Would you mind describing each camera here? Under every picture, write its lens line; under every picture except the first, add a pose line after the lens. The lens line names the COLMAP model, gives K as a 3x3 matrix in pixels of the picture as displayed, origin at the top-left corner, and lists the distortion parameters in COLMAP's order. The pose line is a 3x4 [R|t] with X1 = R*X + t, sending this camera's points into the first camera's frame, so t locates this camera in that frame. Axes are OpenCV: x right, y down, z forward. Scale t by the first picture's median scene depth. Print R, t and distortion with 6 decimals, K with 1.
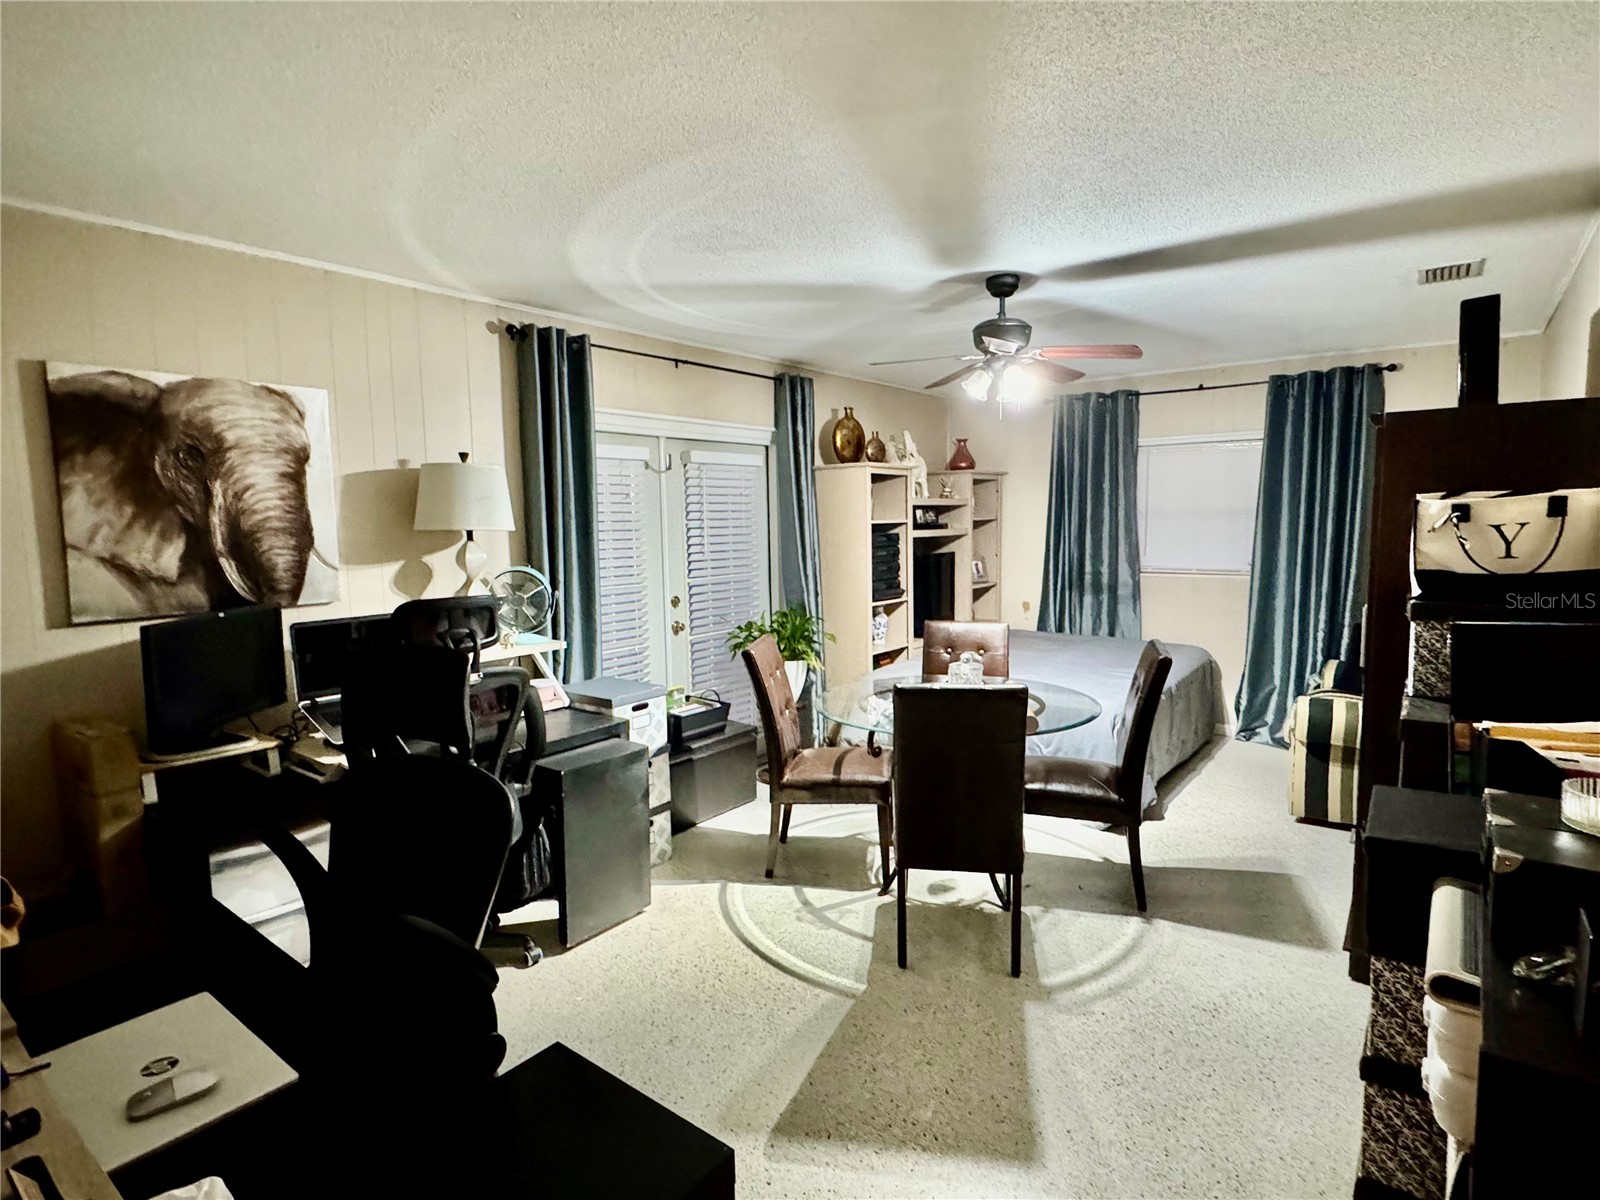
lens RADIAL K [[834.9, 0, 800.0], [0, 834.9, 600.0], [0, 0, 1]] dist [-0.000437, 0.000414]
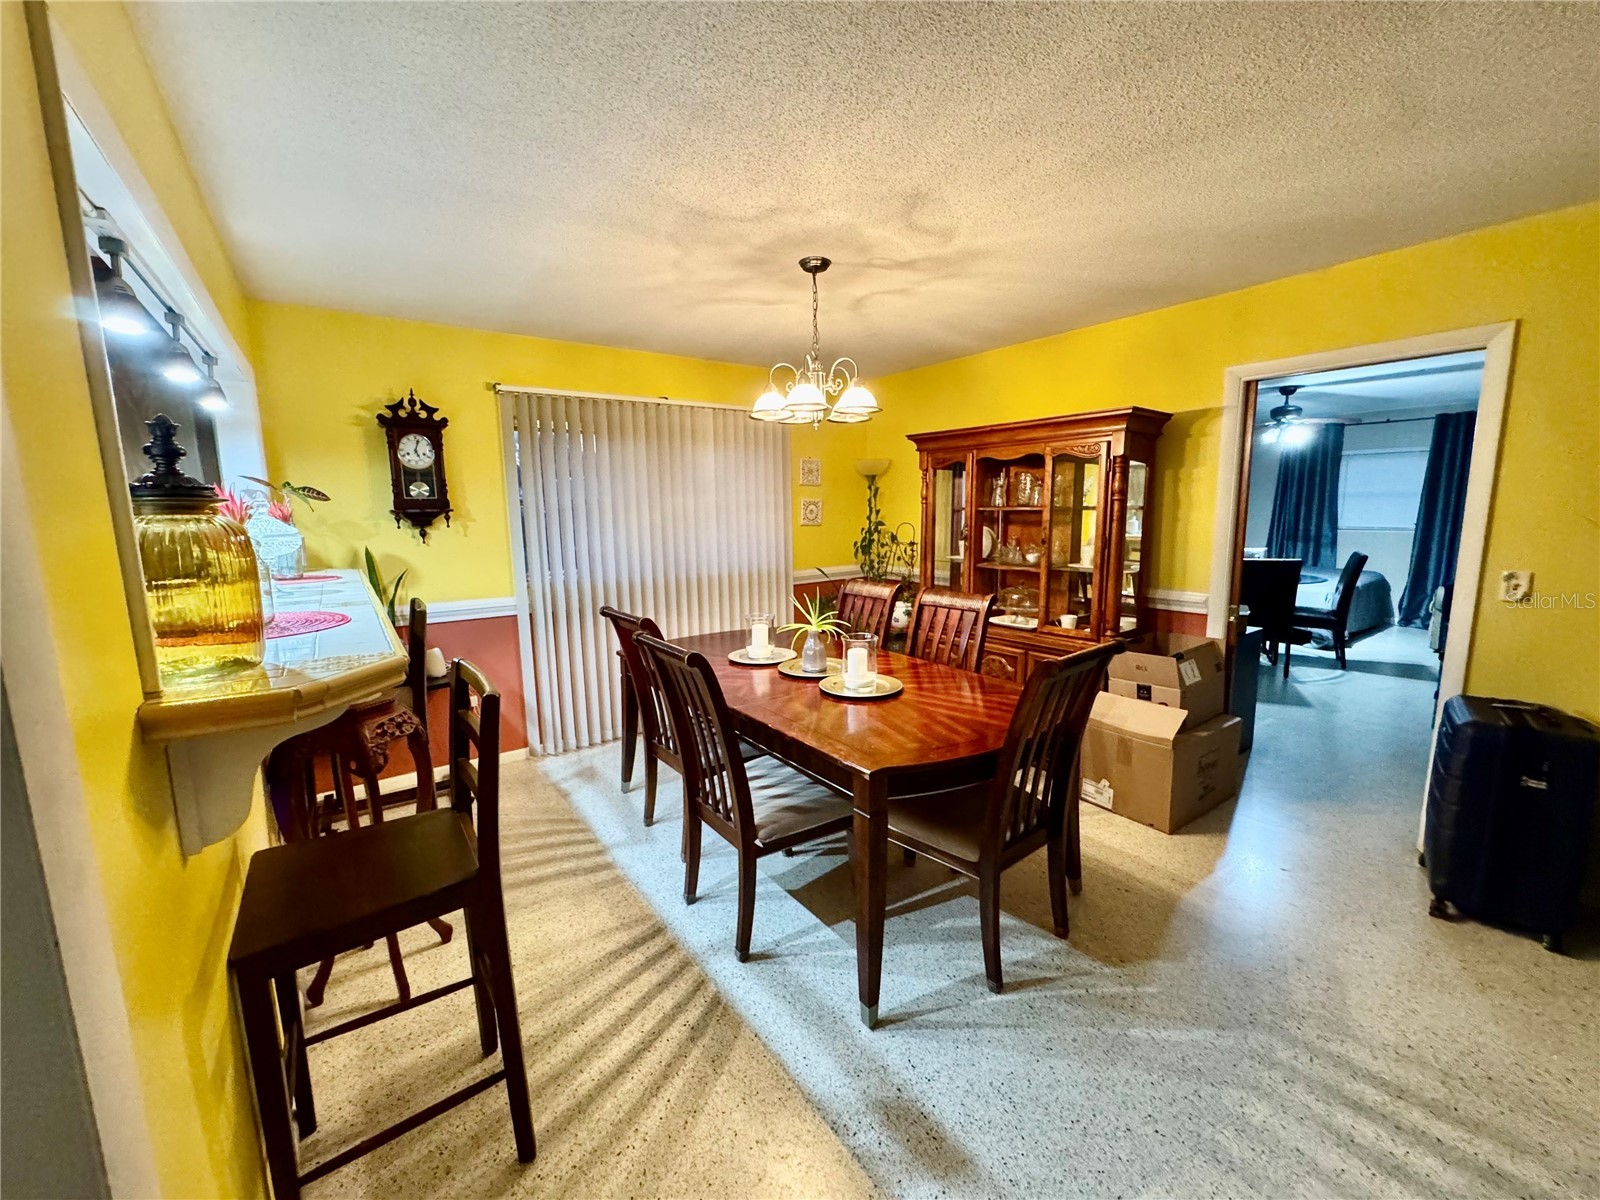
lens RADIAL K [[637.2, 0, 800.0], [0, 637.2, 600.0], [0, 0, 1]] dist [-0.001441, -0.000135]
pose [[0.961337, 0.038407, -0.272682, -0.316691], [-0.025306, 0.998357, 0.051401, 0.078289], [0.274209, -0.042514, 0.960730, -0.614870]]
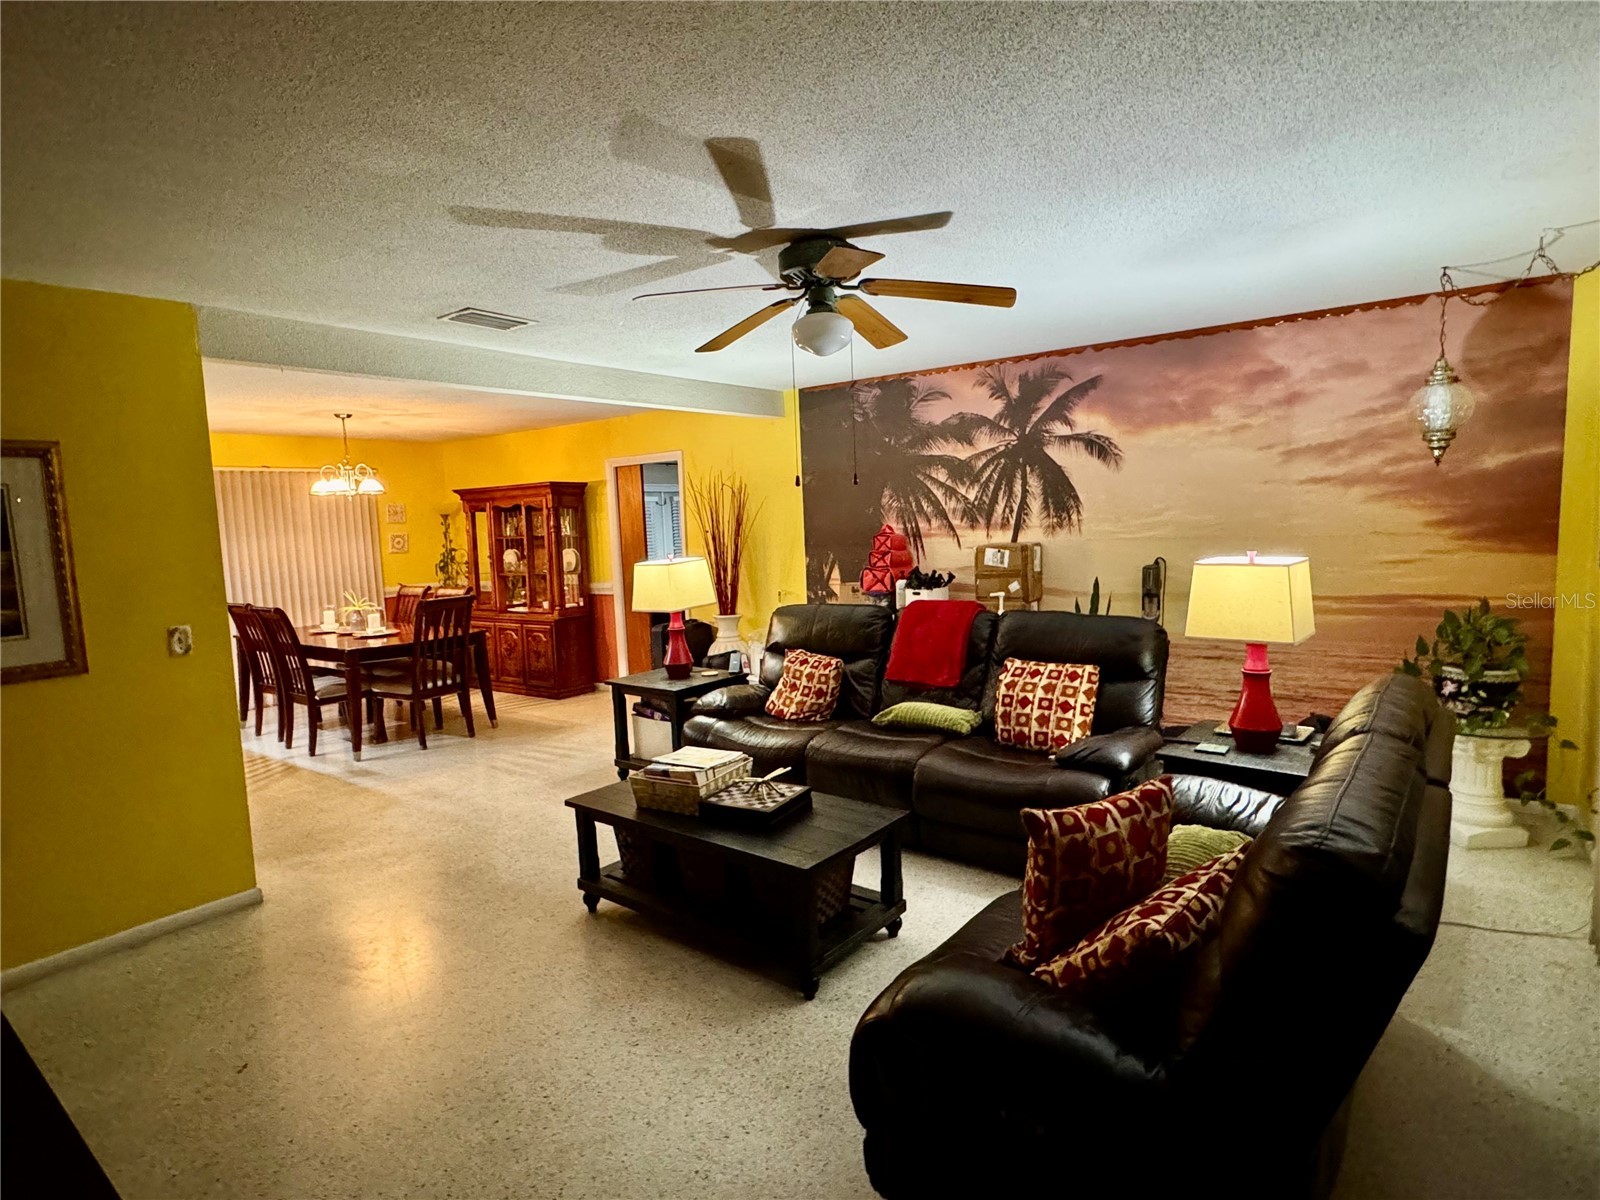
lens RADIAL K [[868.5, 0, 800.0], [0, 868.5, 600.0], [0, 0, 1]] dist [0.001710, 0.000370]
pose [[0.999553, -0.026763, 0.013321, 0.572033], [0.026953, 0.999535, -0.014274, 0.208739], [-0.012932, 0.014626, 0.999809, -1.990689]]
